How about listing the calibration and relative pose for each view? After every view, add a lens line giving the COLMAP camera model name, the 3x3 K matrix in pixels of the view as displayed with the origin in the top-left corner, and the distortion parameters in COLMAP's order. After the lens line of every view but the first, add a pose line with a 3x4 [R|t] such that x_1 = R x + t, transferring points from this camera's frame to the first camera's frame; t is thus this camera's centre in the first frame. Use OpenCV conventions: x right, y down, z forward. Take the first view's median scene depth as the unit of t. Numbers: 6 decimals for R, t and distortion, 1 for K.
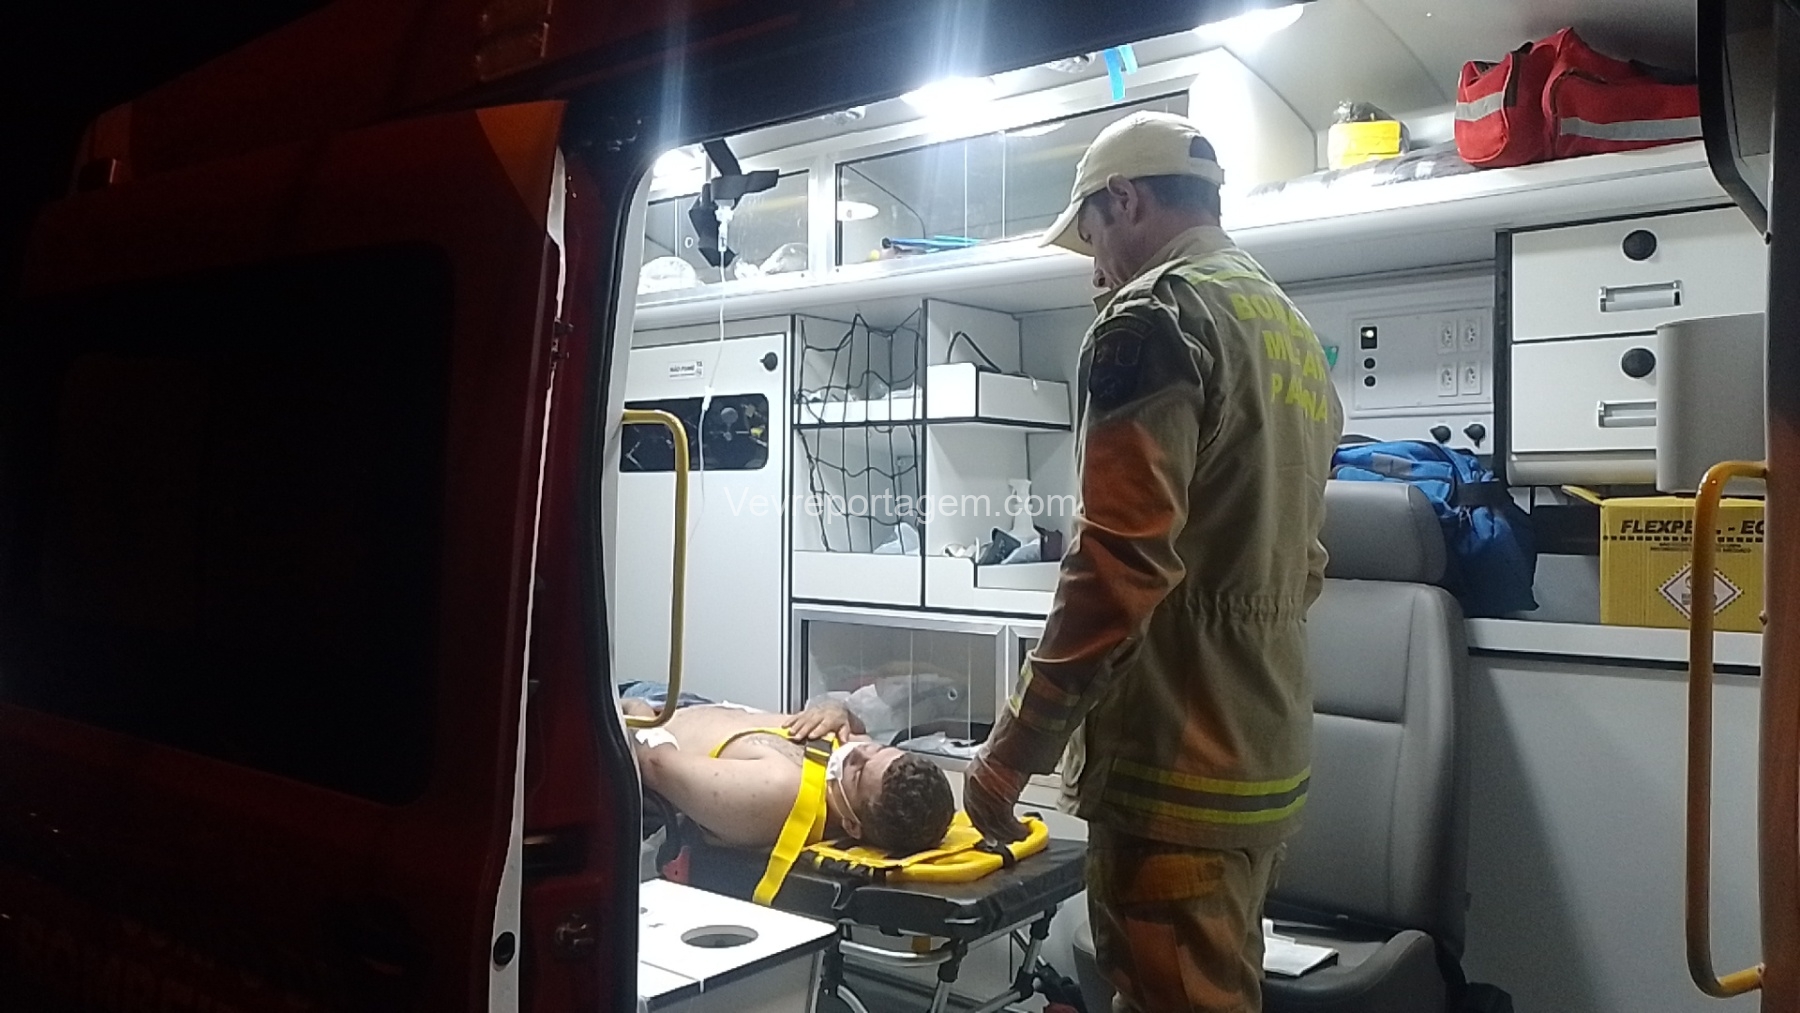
lens RADIAL K [[1361.2, 0, 900.0], [0, 1361.2, 506.5], [0, 0, 1]] dist [0.058037, -0.005167]
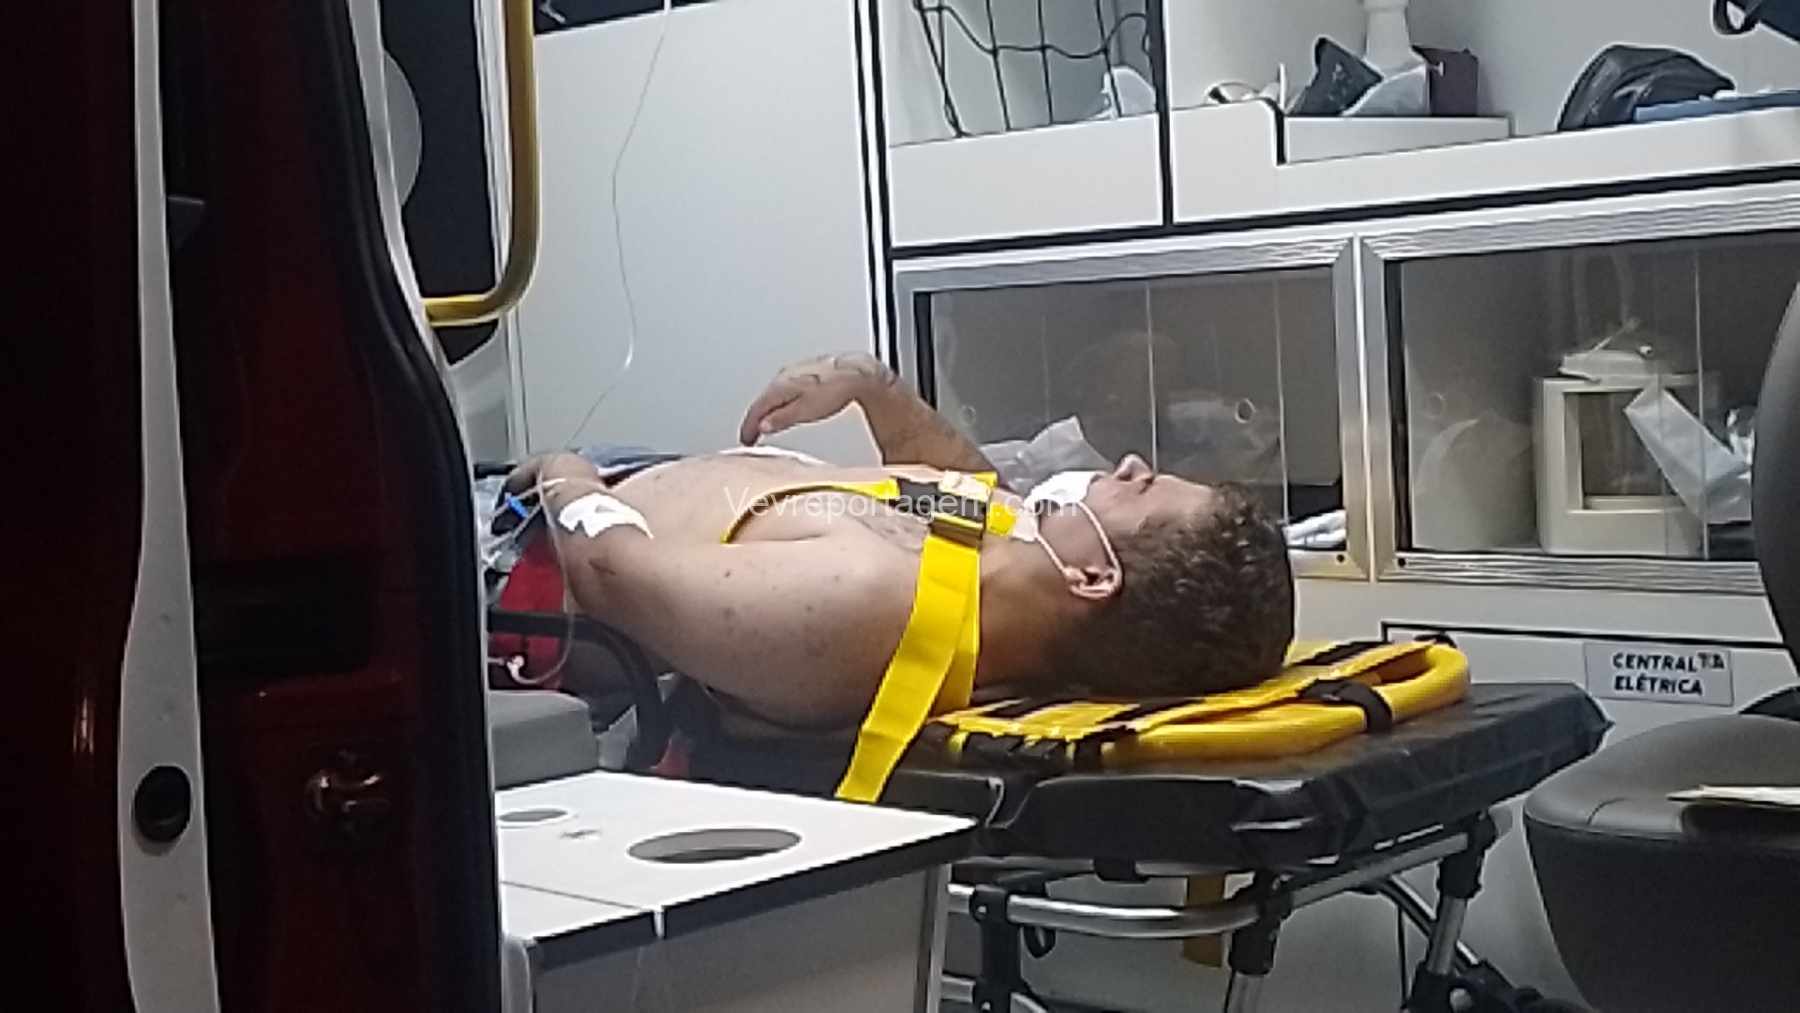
lens RADIAL K [[2634.2, 0, 942.2], [0, 2634.2, 506.6], [0, 0, 1]] dist [0.456802, -3.546164]
pose [[0.993938, -0.058365, -0.093174, 0.019445], [0.065668, 0.994841, 0.077331, 0.096700], [0.088180, -0.082980, 0.992642, 0.108466]]
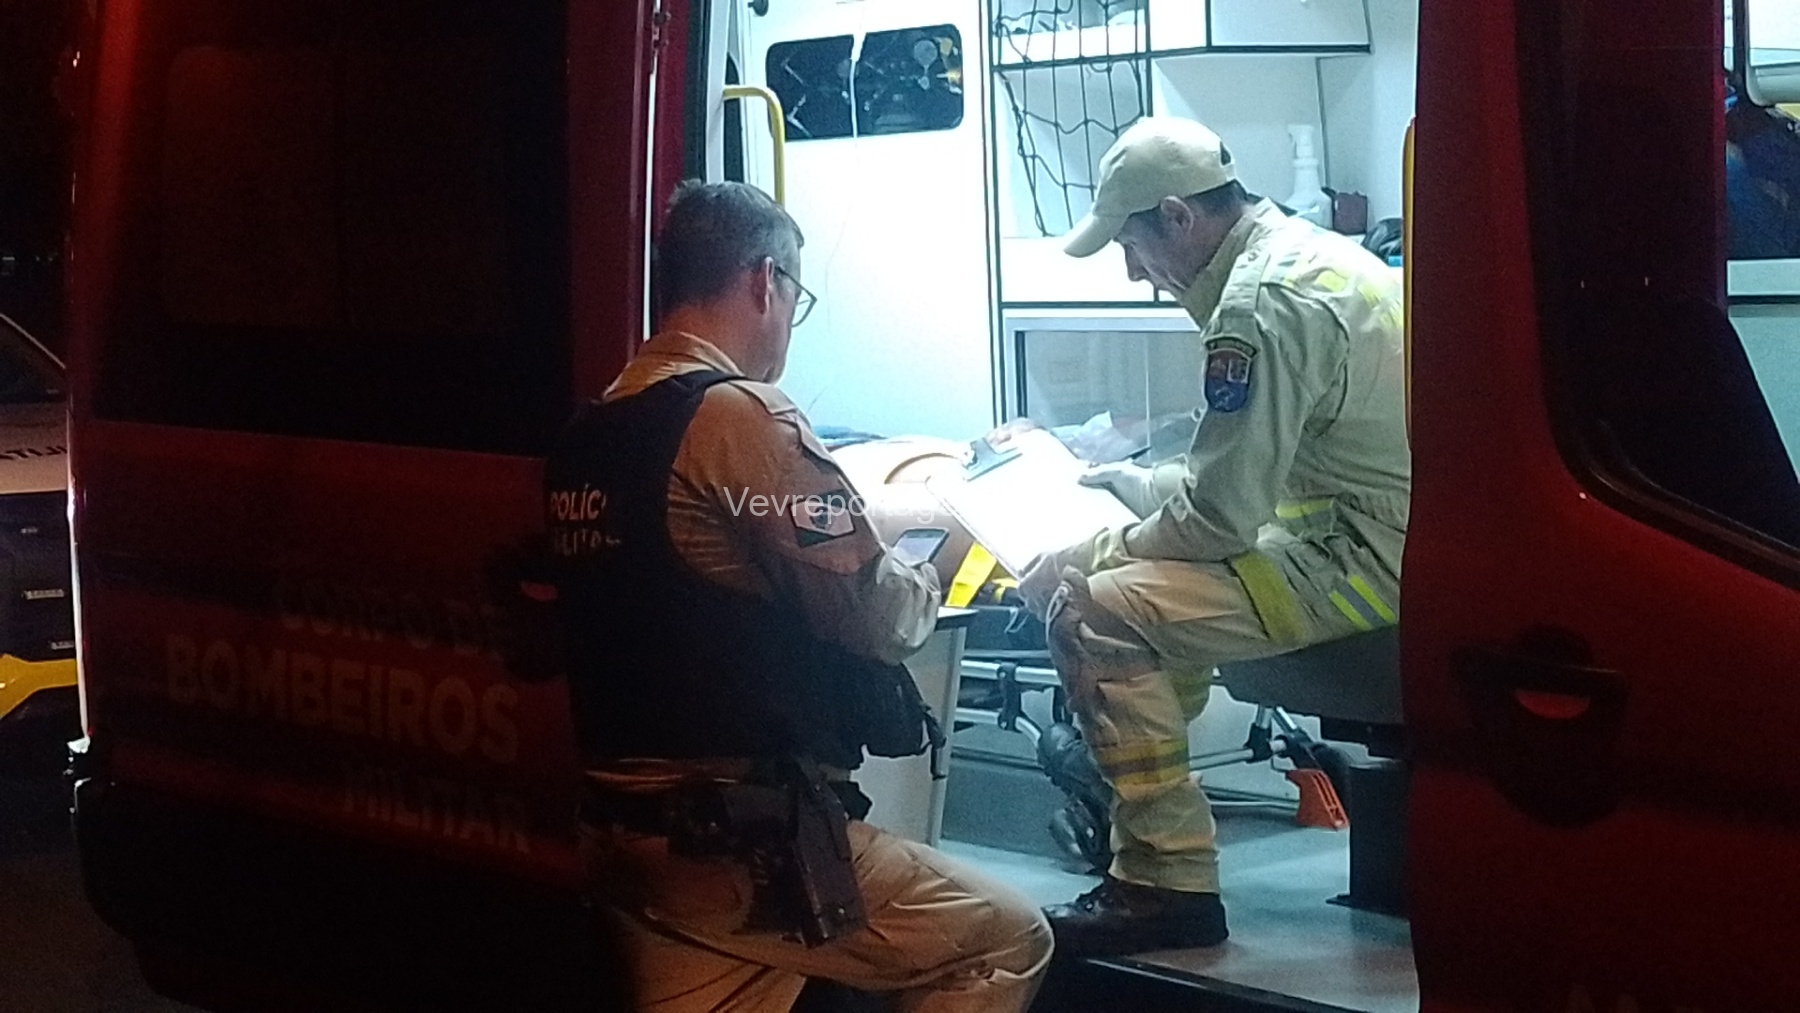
lens RADIAL K [[3424.0, 0, 900.0], [0, 3424.0, 506.5], [0, 0, 1]] dist [0.179181, -0.168241]
pose [[0.978442, -0.028600, -0.204530, 0.274321], [0.046575, 0.995409, 0.083621, 0.021652], [0.201199, -0.091344, 0.975282, -0.938754]]
